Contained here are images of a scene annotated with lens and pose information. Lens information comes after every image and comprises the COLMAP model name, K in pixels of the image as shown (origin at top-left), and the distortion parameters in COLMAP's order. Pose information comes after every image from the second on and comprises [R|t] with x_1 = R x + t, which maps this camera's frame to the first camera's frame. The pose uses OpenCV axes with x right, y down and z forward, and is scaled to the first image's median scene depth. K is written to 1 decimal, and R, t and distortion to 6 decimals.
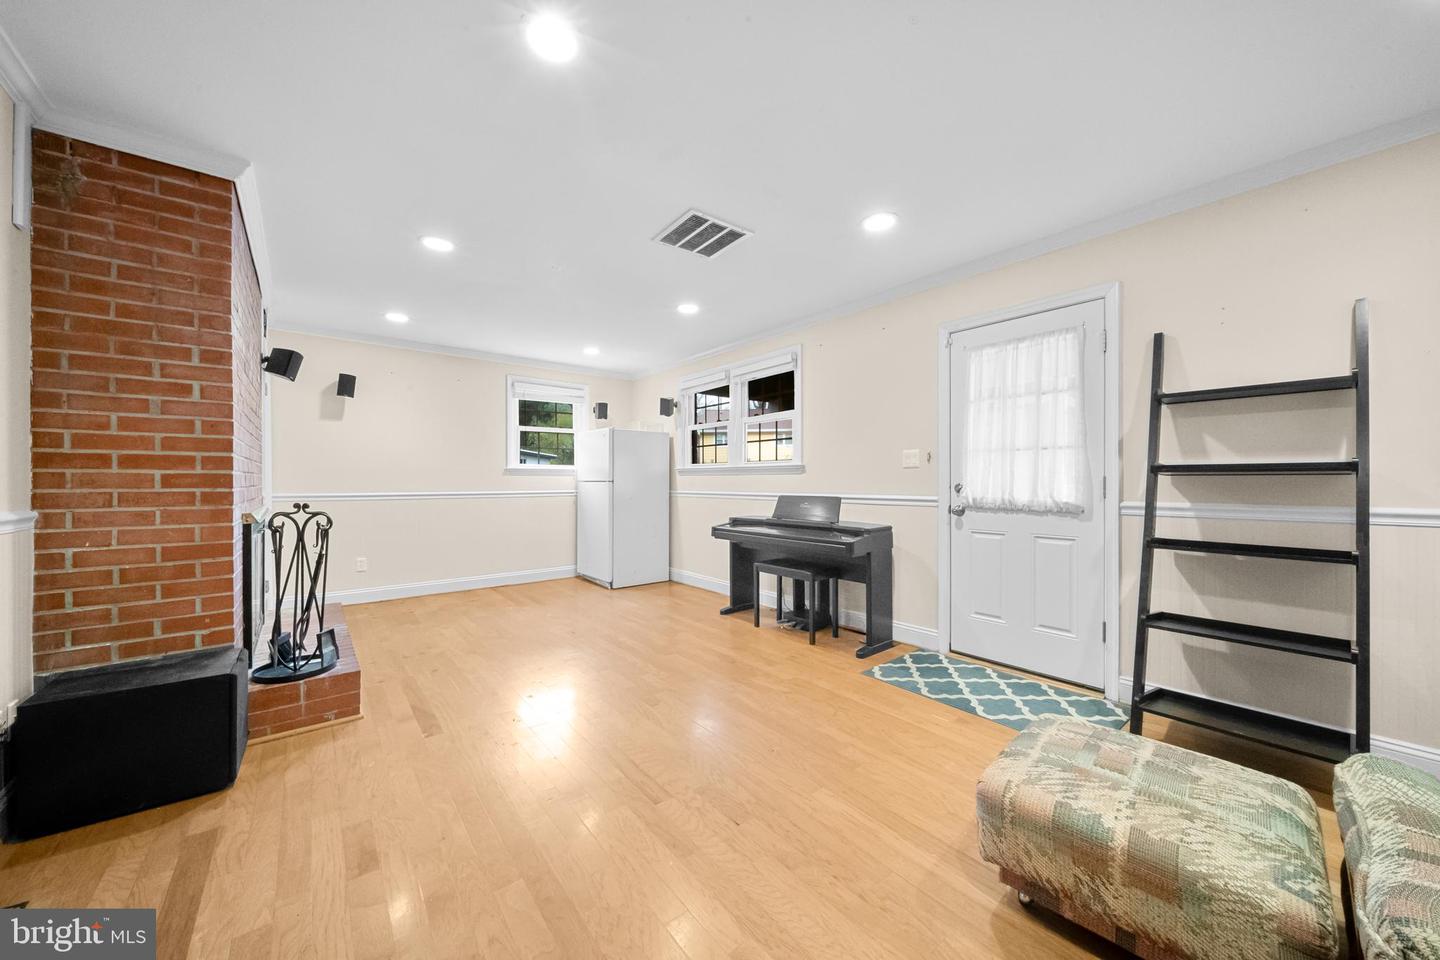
lens RADIAL K [[505.9, 0, 720.3], [0, 505.9, 482.4], [0, 0, 1]] dist [-0.000439, -0.000199]
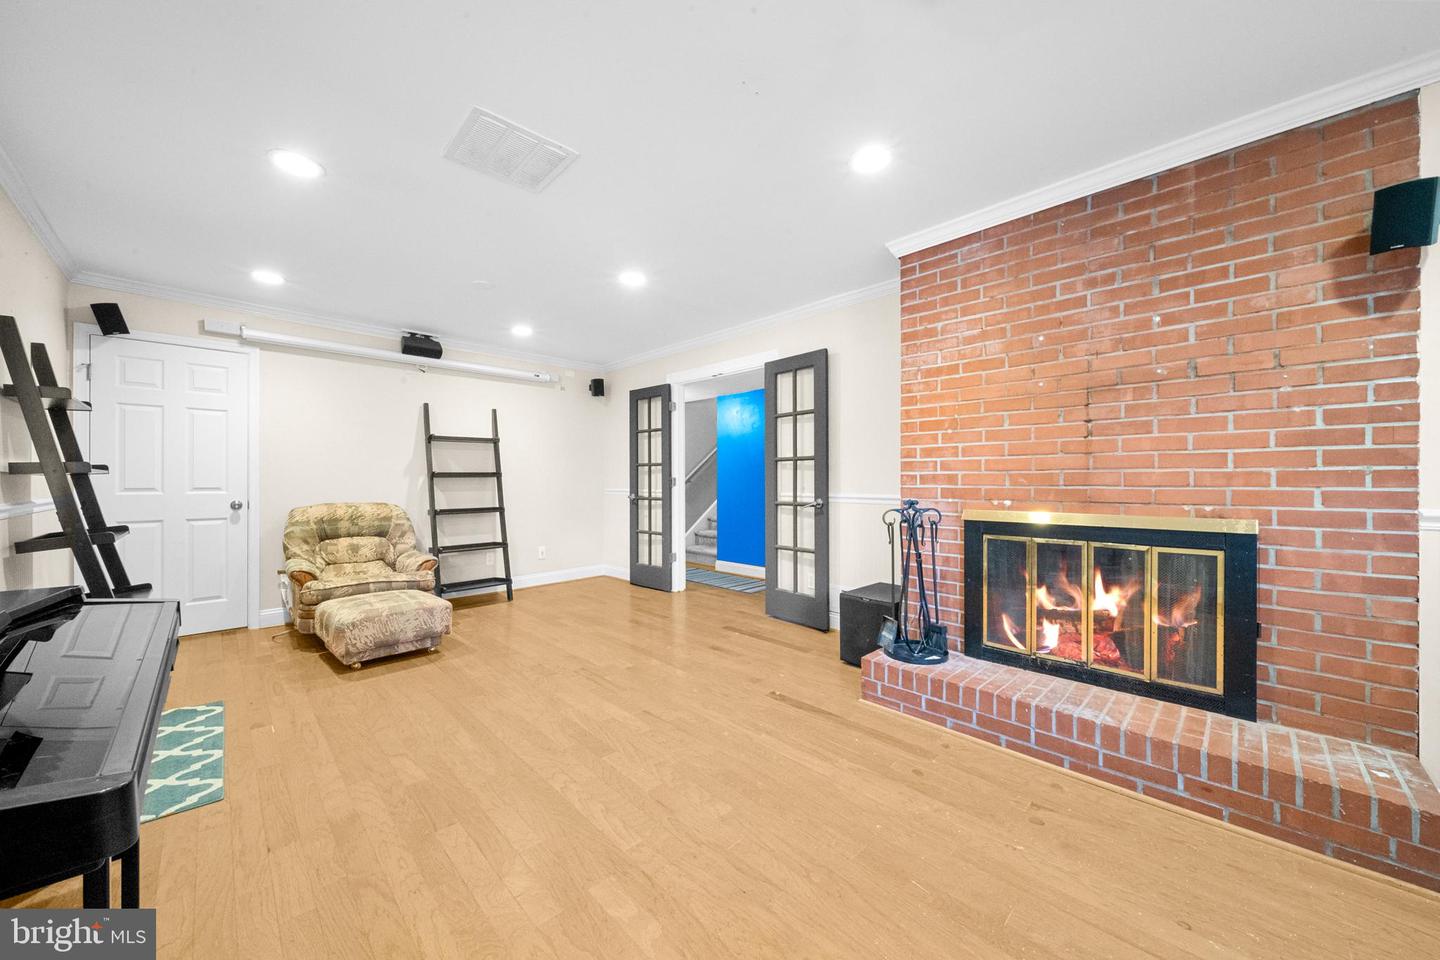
lens RADIAL K [[520.6, 0, 716.3], [0, 520.6, 474.7], [0, 0, 1]] dist [-0.000530, -0.000216]
pose [[-0.996327, 0.000778, -0.085631, -0.314116], [0.001090, 0.999993, -0.003603, -0.008988], [0.085627, -0.003683, -0.996320, 2.055347]]
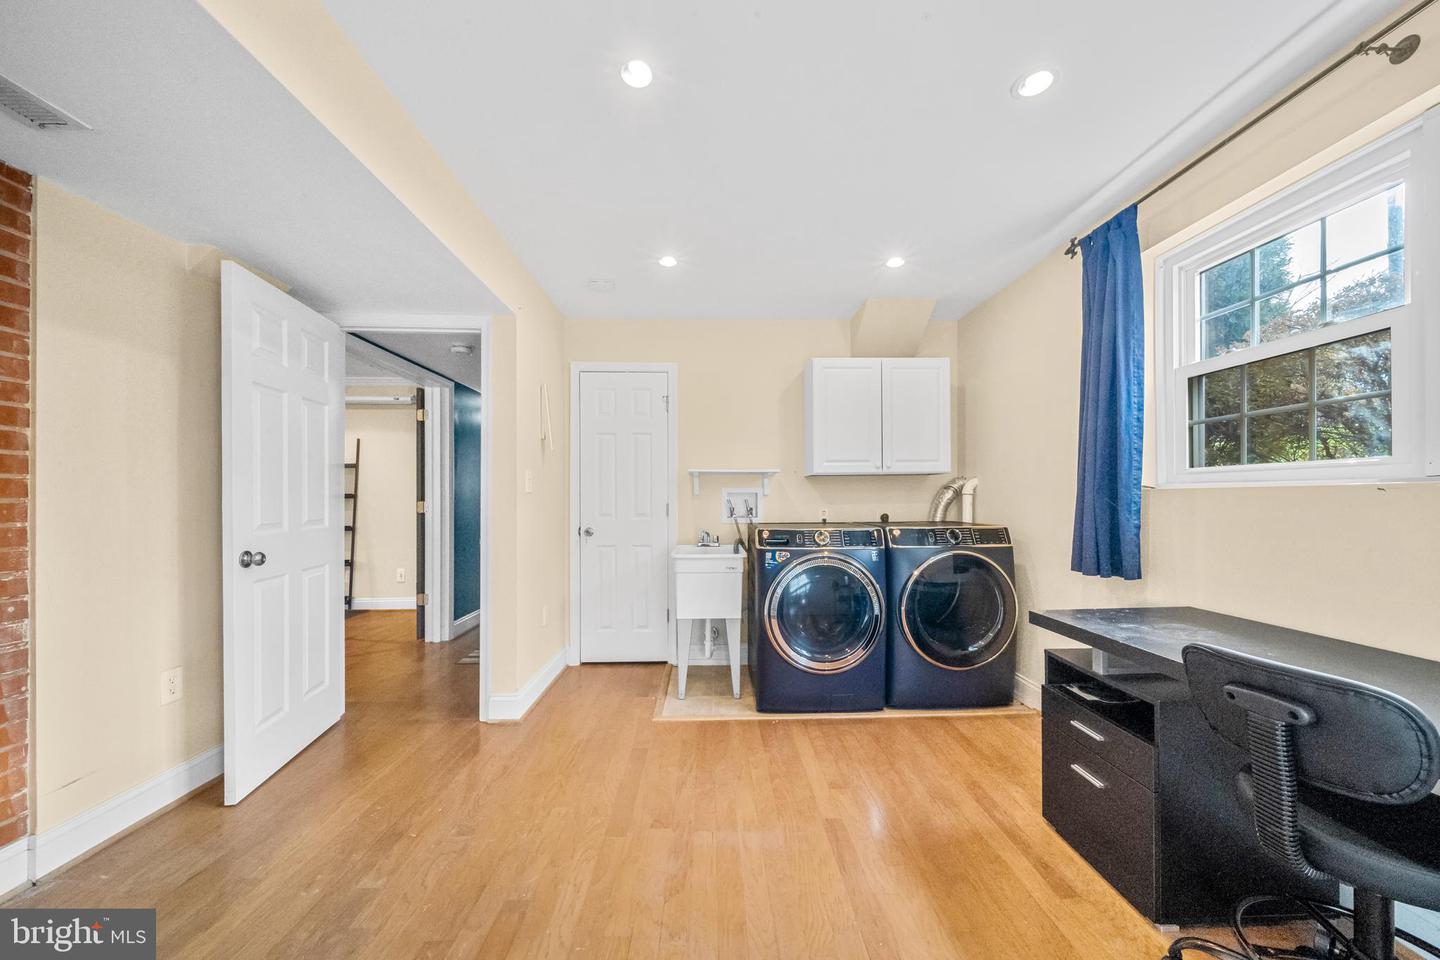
lens RADIAL K [[514.6, 0, 725.4], [0, 514.6, 503.0], [0, 0, 1]] dist [-0.001190, -0.000694]
pose [[-0.795376, -0.005772, 0.606089, -2.194431], [0.002108, 0.999922, 0.012288, -0.023058], [-0.606113, 0.011051, -0.795302, 0.641220]]
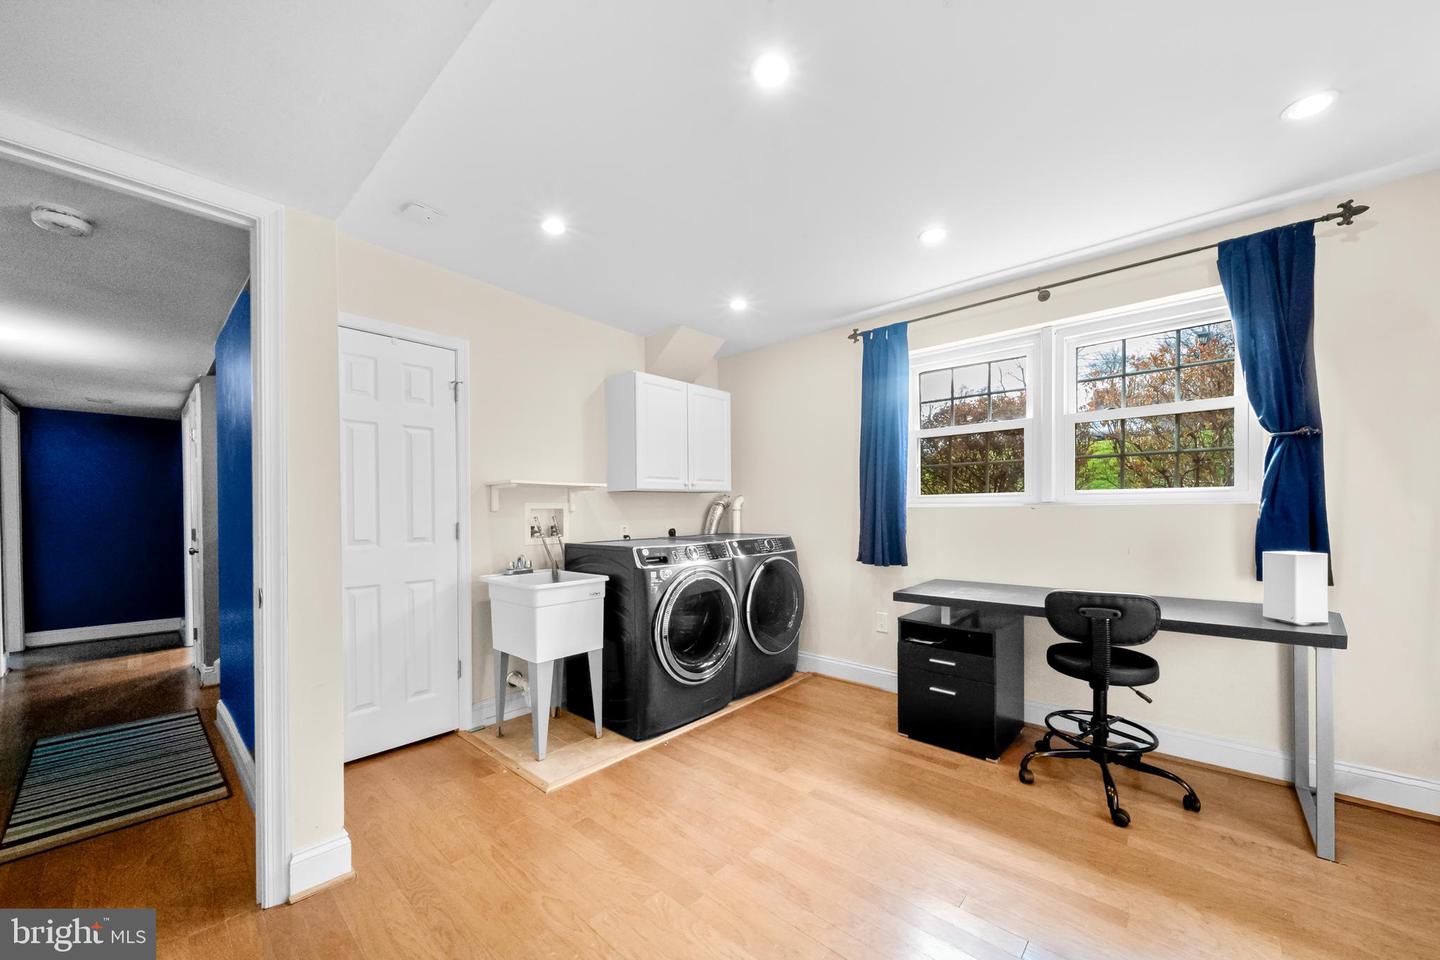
lens RADIAL K [[531.6, 0, 733.5], [0, 531.6, 520.0], [0, 0, 1]] dist [0.000380, -0.000062]
pose [[-0.986337, 0.008173, -0.164536, -1.578167], [0.004684, 0.999756, 0.021581, -0.032457], [0.164673, 0.020515, -0.986135, 0.815761]]
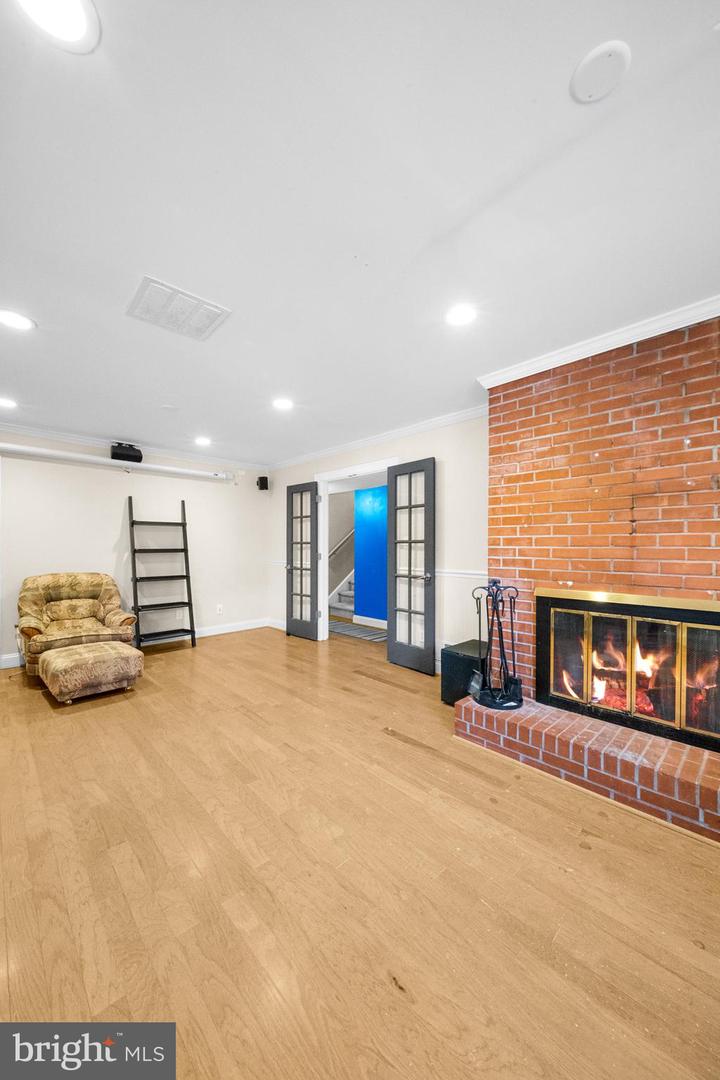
lens RADIAL K [[392.2, 0, 357.3], [0, 392.2, 543.9], [0, 0, 1]] dist [0.001437, -0.001754]
pose [[-0.997234, -0.004053, -0.074212, -0.369514], [-0.003957, 0.999991, -0.001443, -0.053321], [0.074217, -0.001145, -0.997241, 2.024545]]
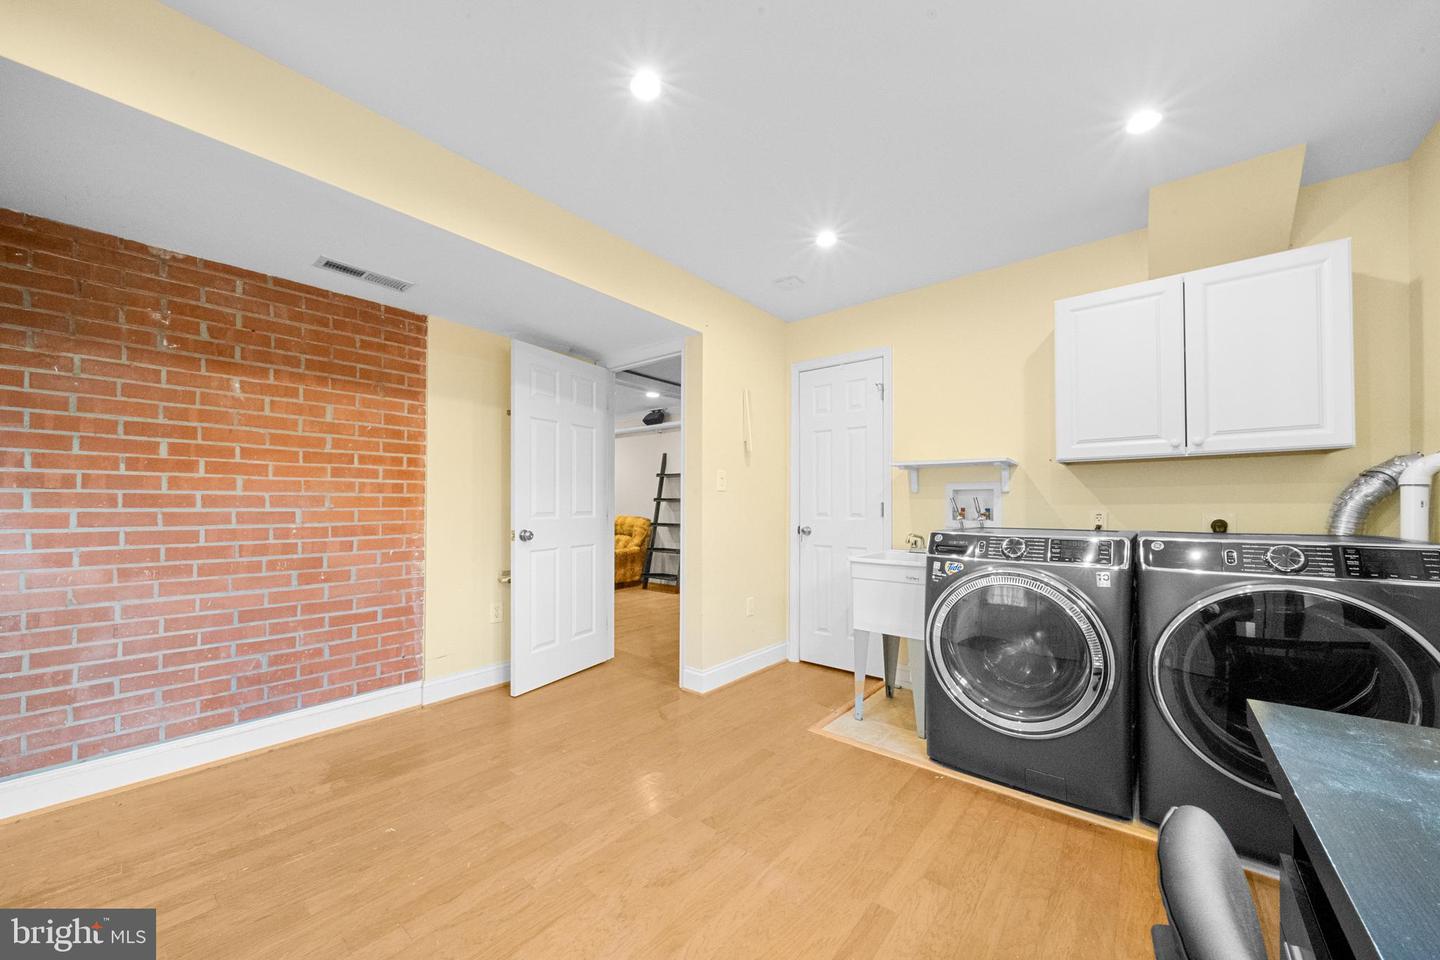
lens RADIAL K [[514.6, 0, 725.4], [0, 514.6, 503.0], [0, 0, 1]] dist [-0.001190, -0.000694]
pose [[-0.198556, -0.001186, 0.980089, -2.390977], [0.000084, 0.999999, 0.001227, -0.004225], [-0.980090, 0.000326, -0.198556, 0.233596]]
